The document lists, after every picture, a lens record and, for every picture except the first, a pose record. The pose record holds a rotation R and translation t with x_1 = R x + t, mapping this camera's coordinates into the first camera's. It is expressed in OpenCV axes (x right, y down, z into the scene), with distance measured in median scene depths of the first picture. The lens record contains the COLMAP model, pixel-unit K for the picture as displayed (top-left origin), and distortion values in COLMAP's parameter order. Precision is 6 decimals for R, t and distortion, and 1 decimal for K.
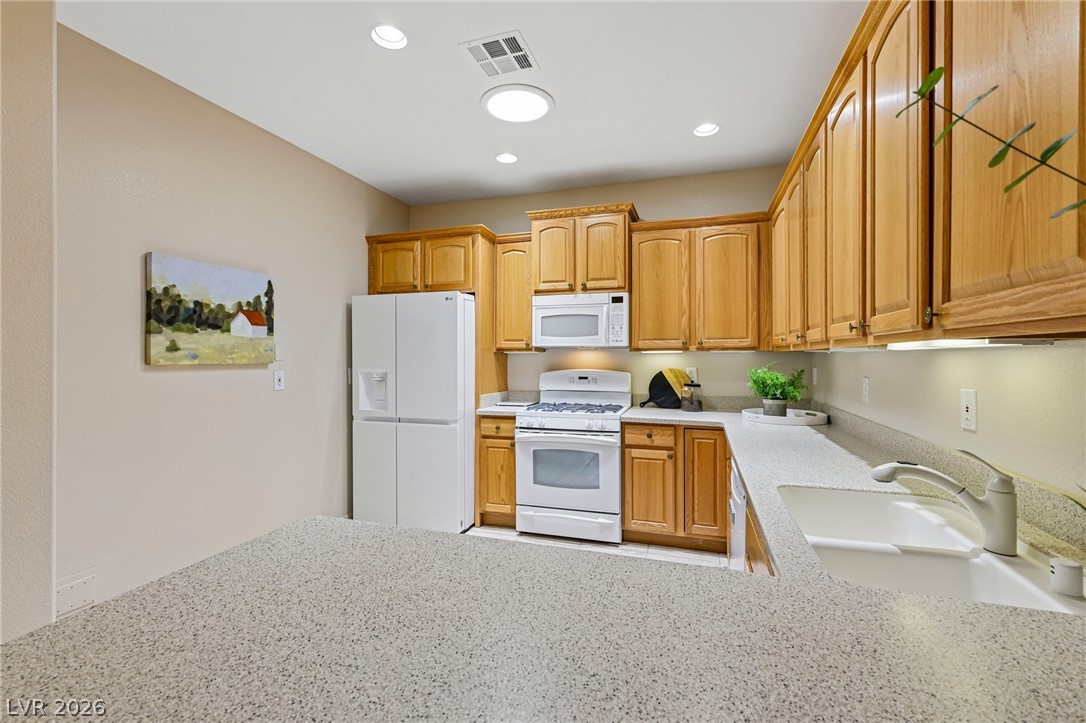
lens RADIAL K [[471.2, 0, 543.4], [0, 471.2, 356.0], [0, 0, 1]] dist [0.004454, -0.000589]
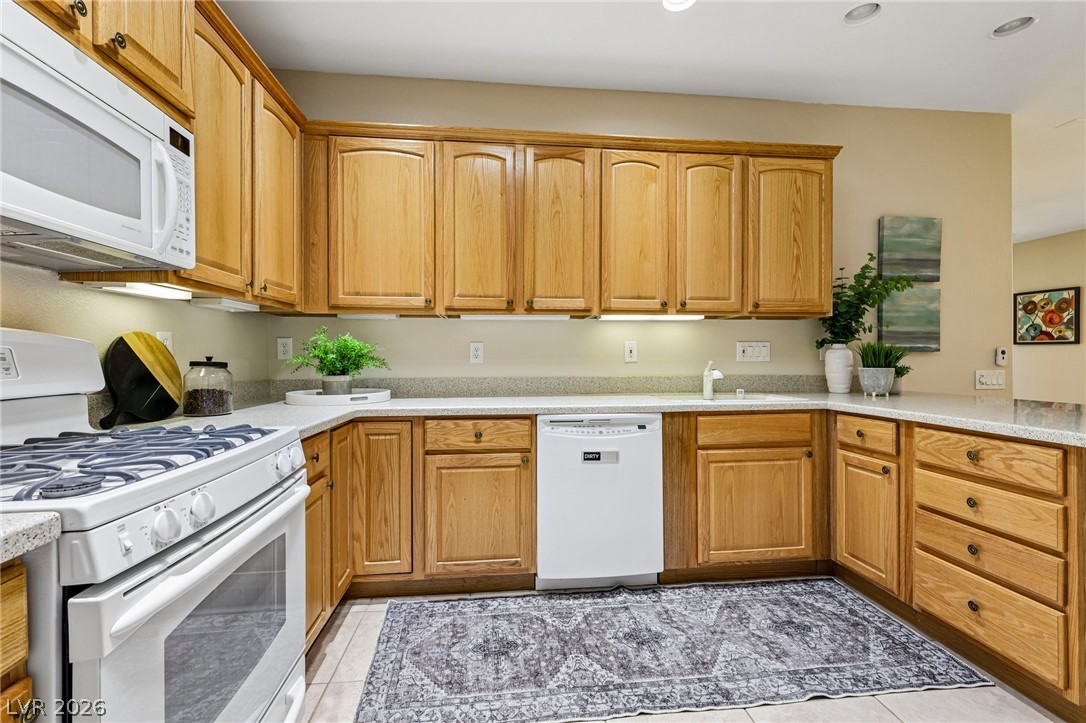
lens RADIAL K [[471.2, 0, 543.9], [0, 471.2, 356.6], [0, 0, 1]] dist [0.004454, -0.000589]
pose [[-0.413294, -0.000266, 0.910598, -0.326931], [0.003485, 0.999992, 0.001874, 0.056178], [-0.910591, 0.003948, -0.413290, 0.939995]]
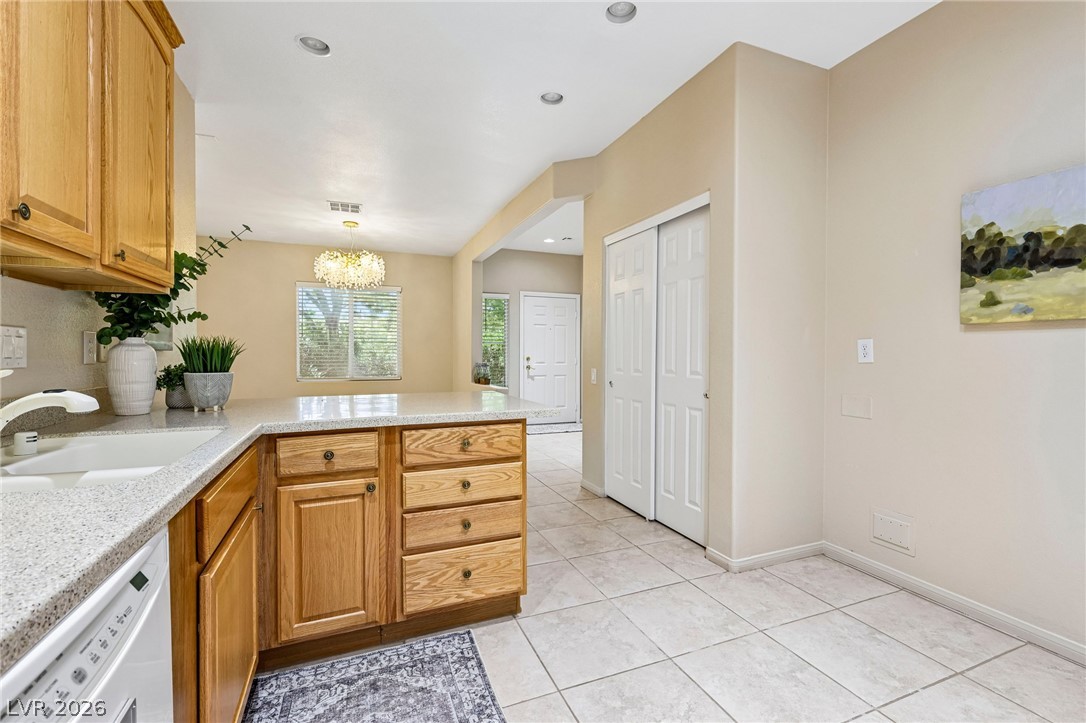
lens RADIAL K [[471.2, 0, 547.1], [0, 471.2, 357.0], [0, 0, 1]] dist [0.004454, -0.000589]
pose [[-0.759062, 0.001425, -0.651017, 0.228316], [-0.002856, 0.999981, 0.005519, 0.054589], [0.651012, 0.006048, -0.759043, 0.821578]]
